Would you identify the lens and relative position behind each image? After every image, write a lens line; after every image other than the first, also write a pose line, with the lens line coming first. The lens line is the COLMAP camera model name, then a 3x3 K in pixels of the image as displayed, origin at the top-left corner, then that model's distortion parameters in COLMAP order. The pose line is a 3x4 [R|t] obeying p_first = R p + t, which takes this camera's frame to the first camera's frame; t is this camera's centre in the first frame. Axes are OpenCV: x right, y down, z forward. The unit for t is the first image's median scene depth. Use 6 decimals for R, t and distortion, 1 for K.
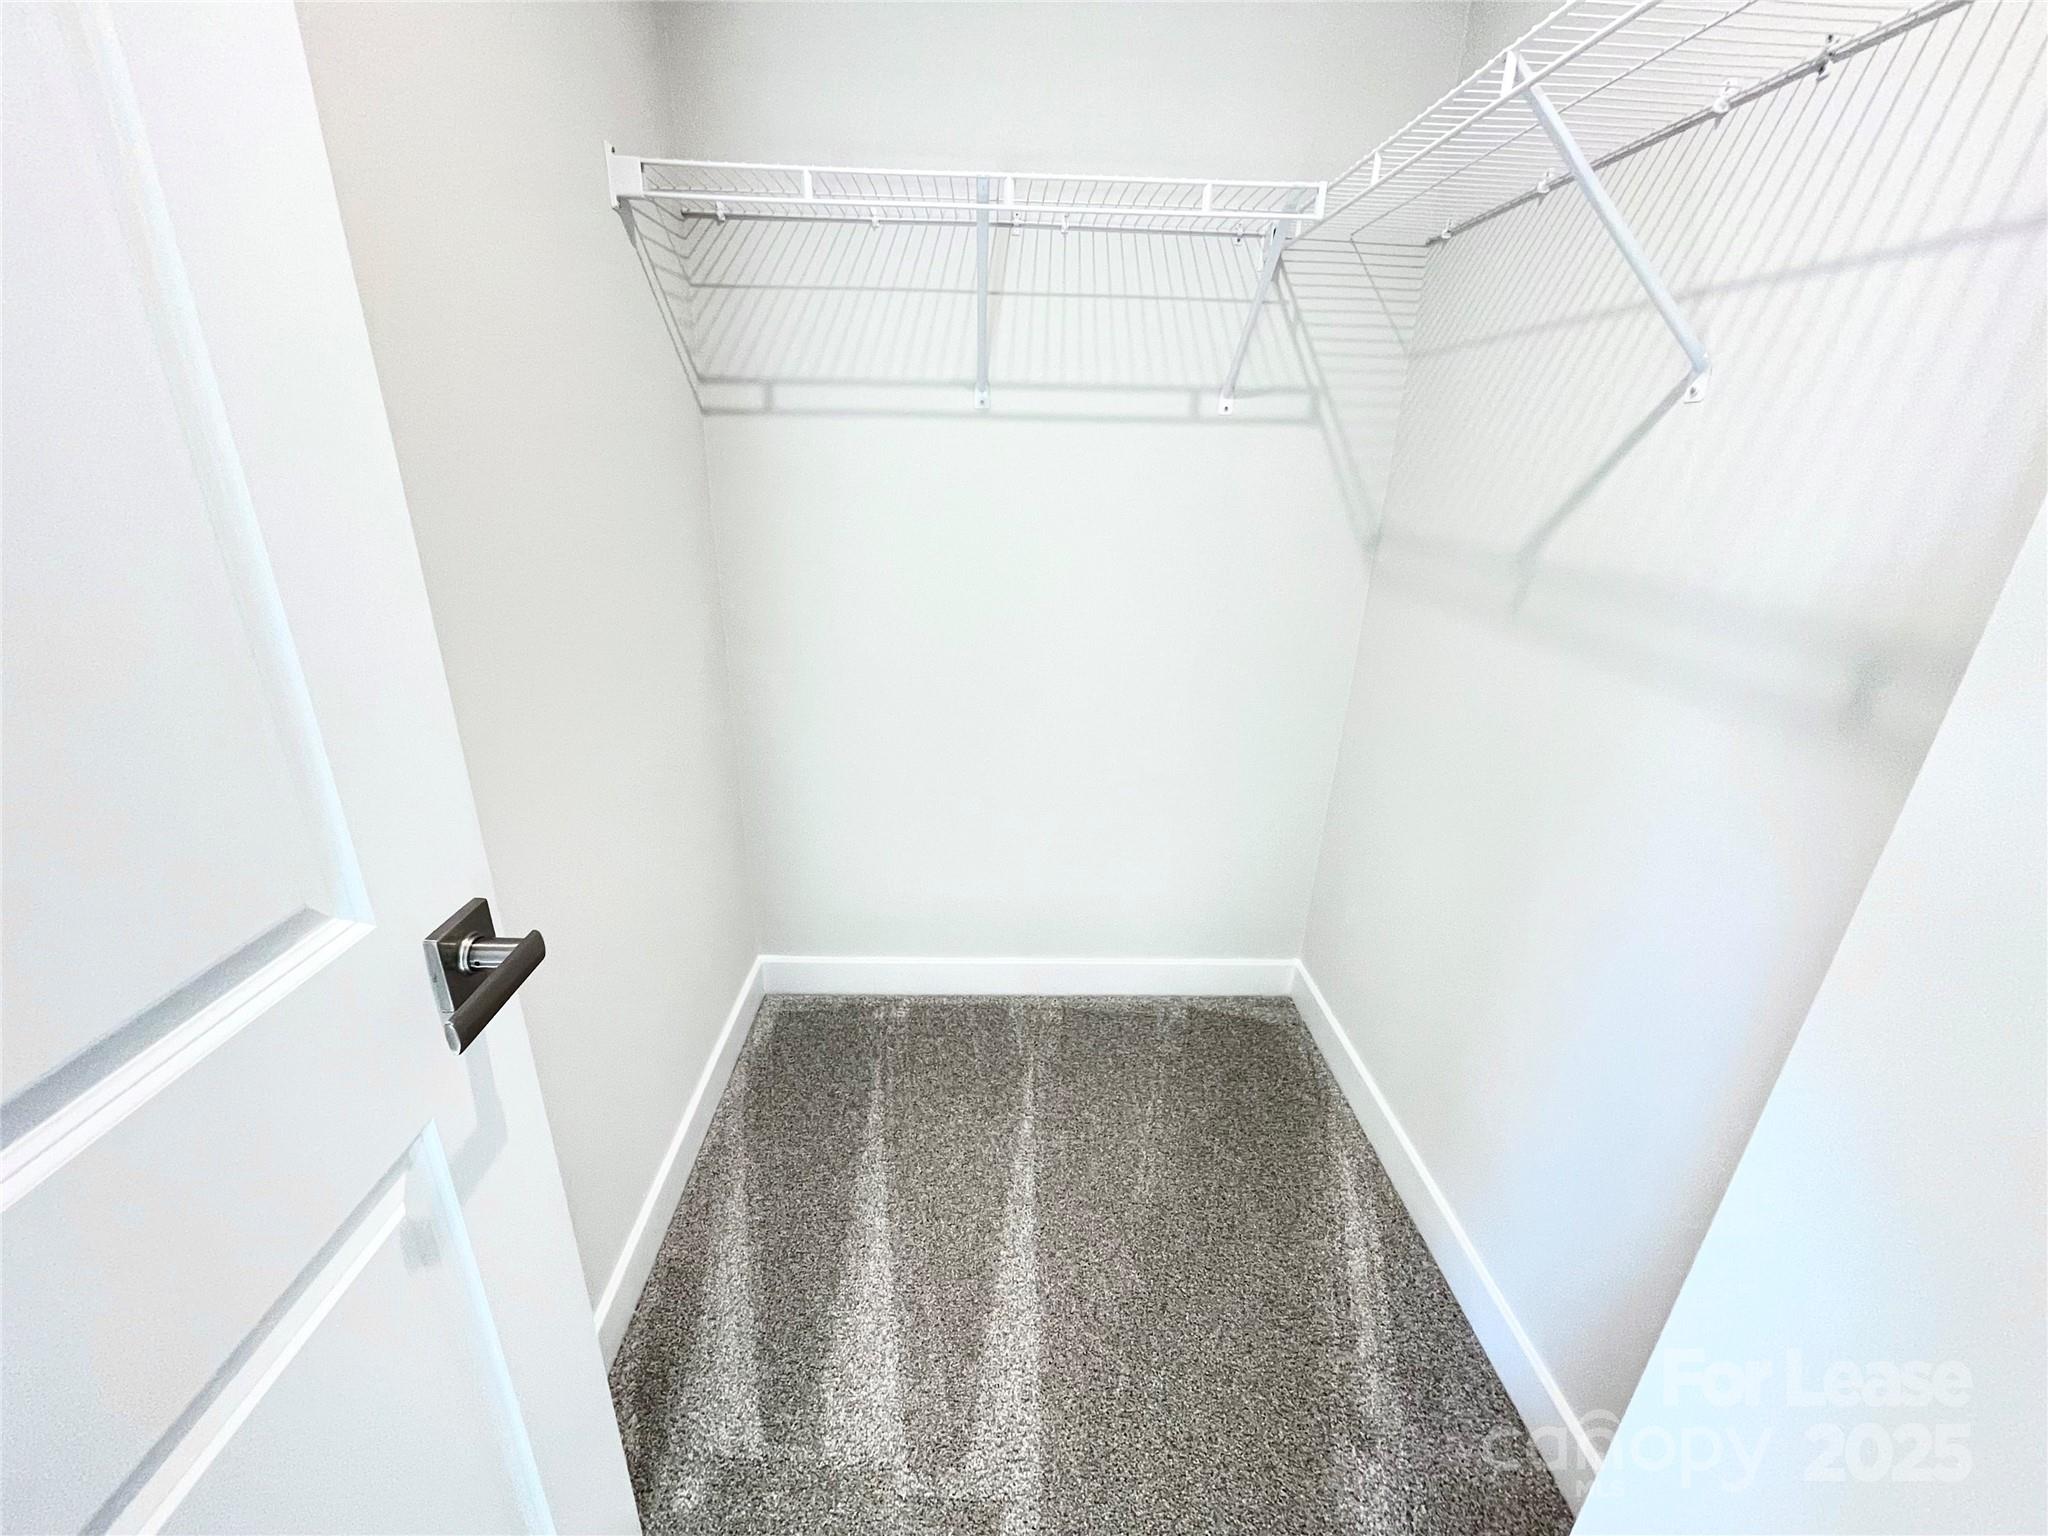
lens RADIAL K [[819.0, 0, 1022.7], [0, 819.0, 768.3], [0, 0, 1]] dist [-0.004945, 0.000313]
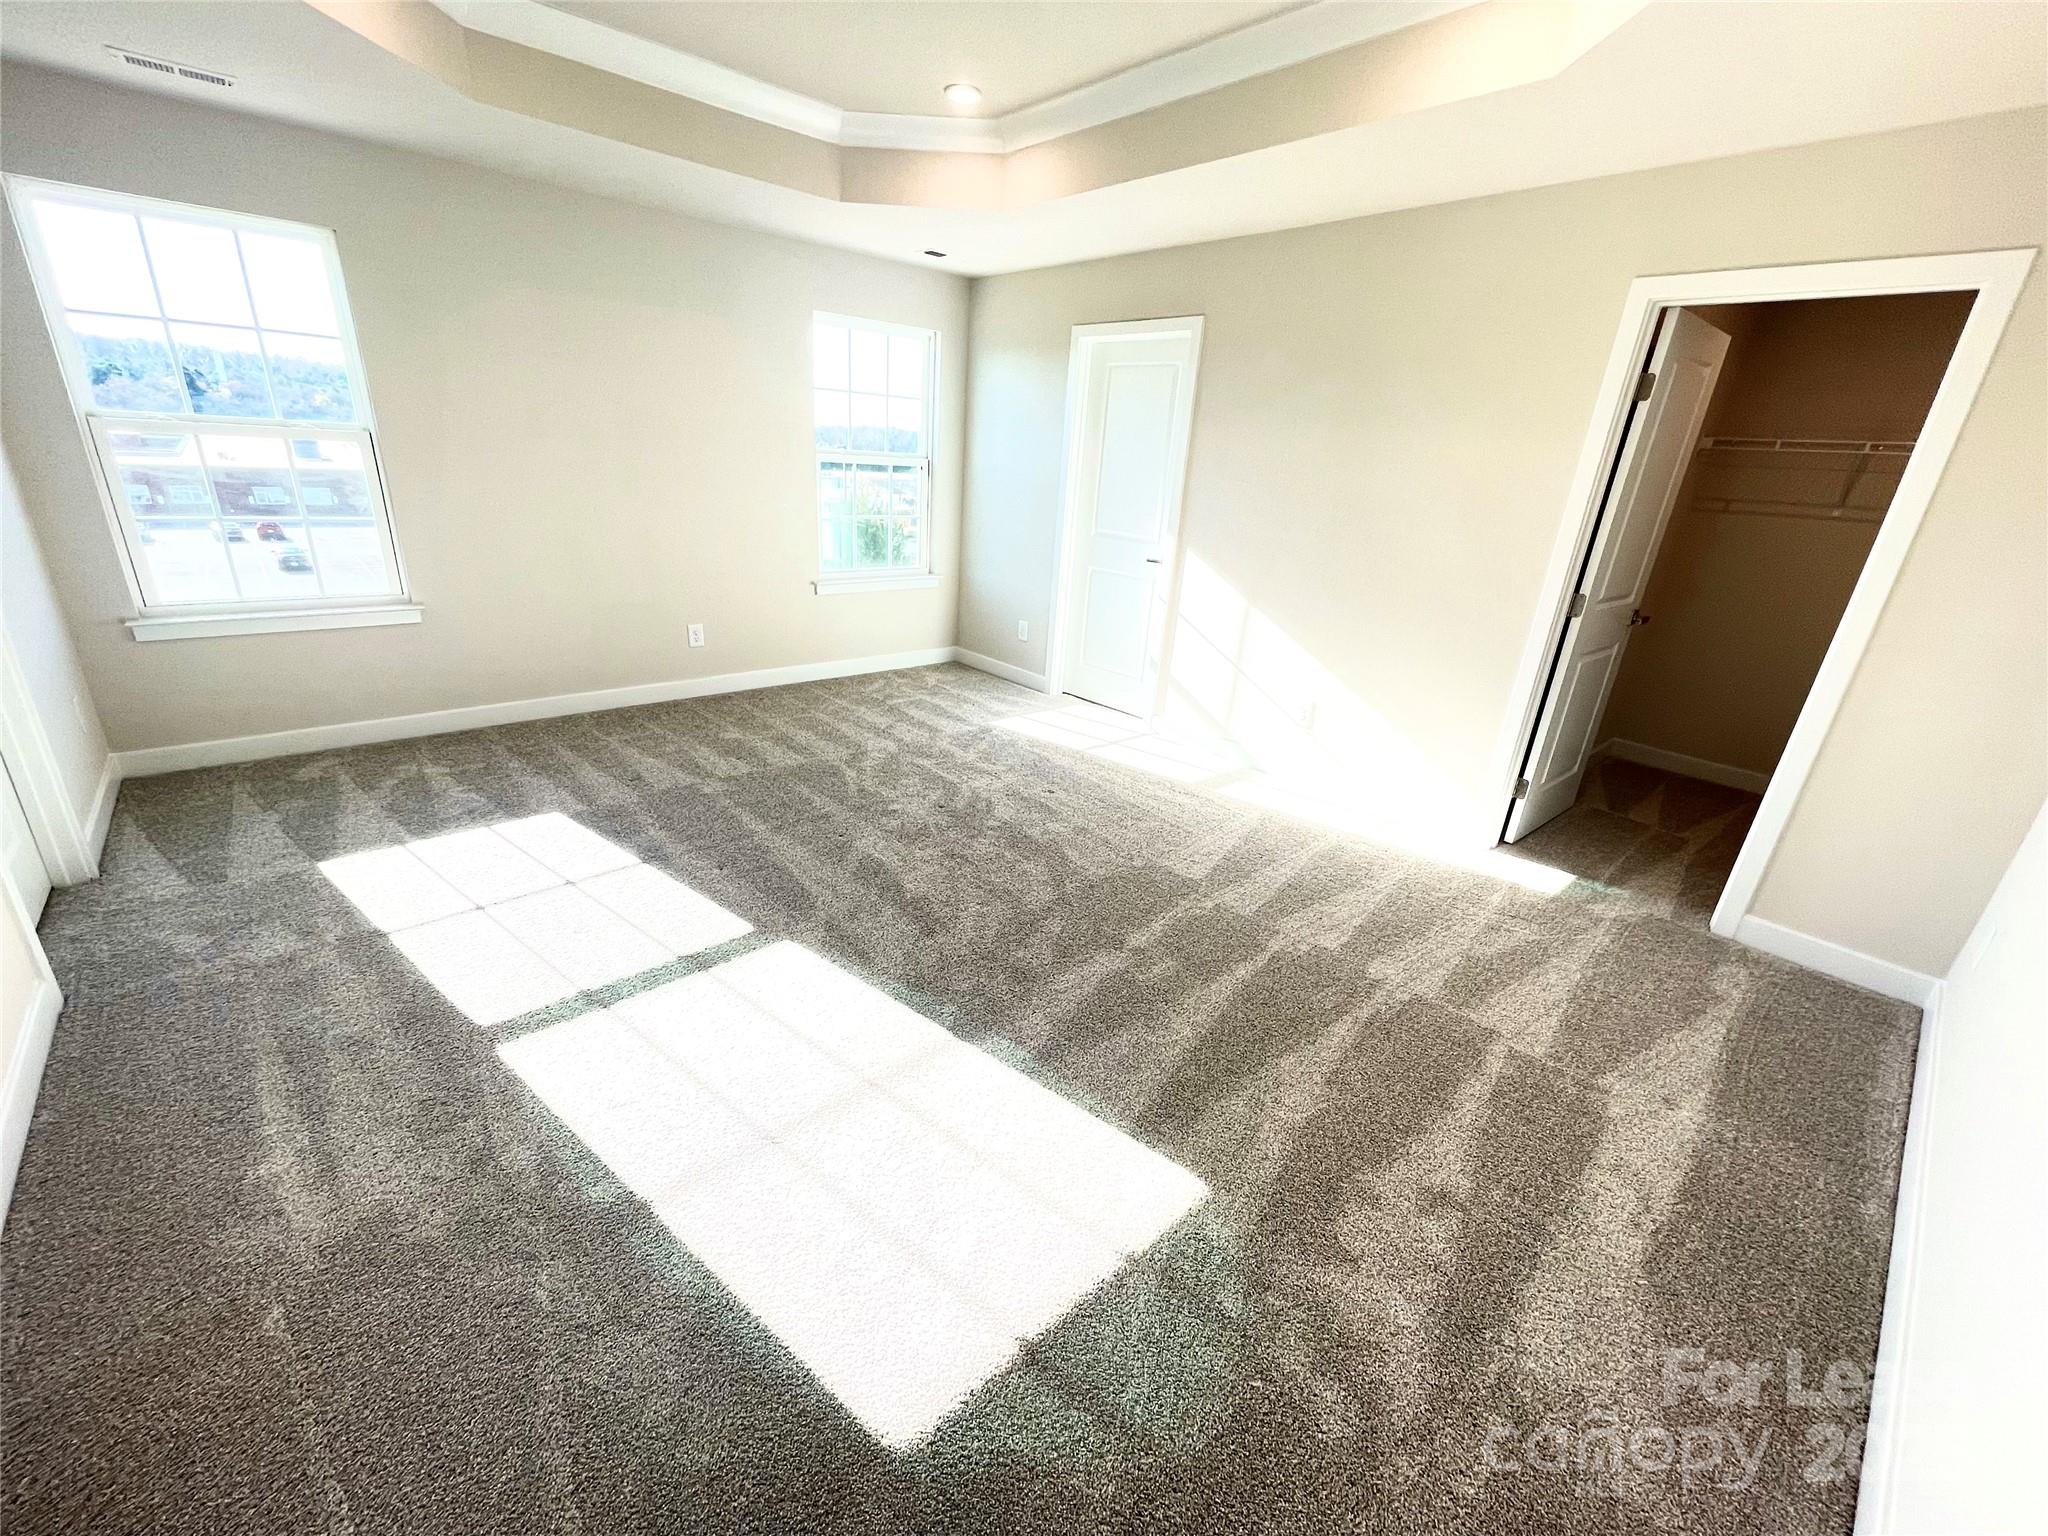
lens RADIAL K [[819.0, 0, 1014.6], [0, 819.0, 763.8], [0, 0, 1]] dist [-0.004945, 0.000313]
pose [[0.633697, 0.288132, -0.717919, 0.364375], [-0.354296, 0.933092, 0.061758, 0.982349], [0.687679, 0.215220, 0.693382, -2.247687]]
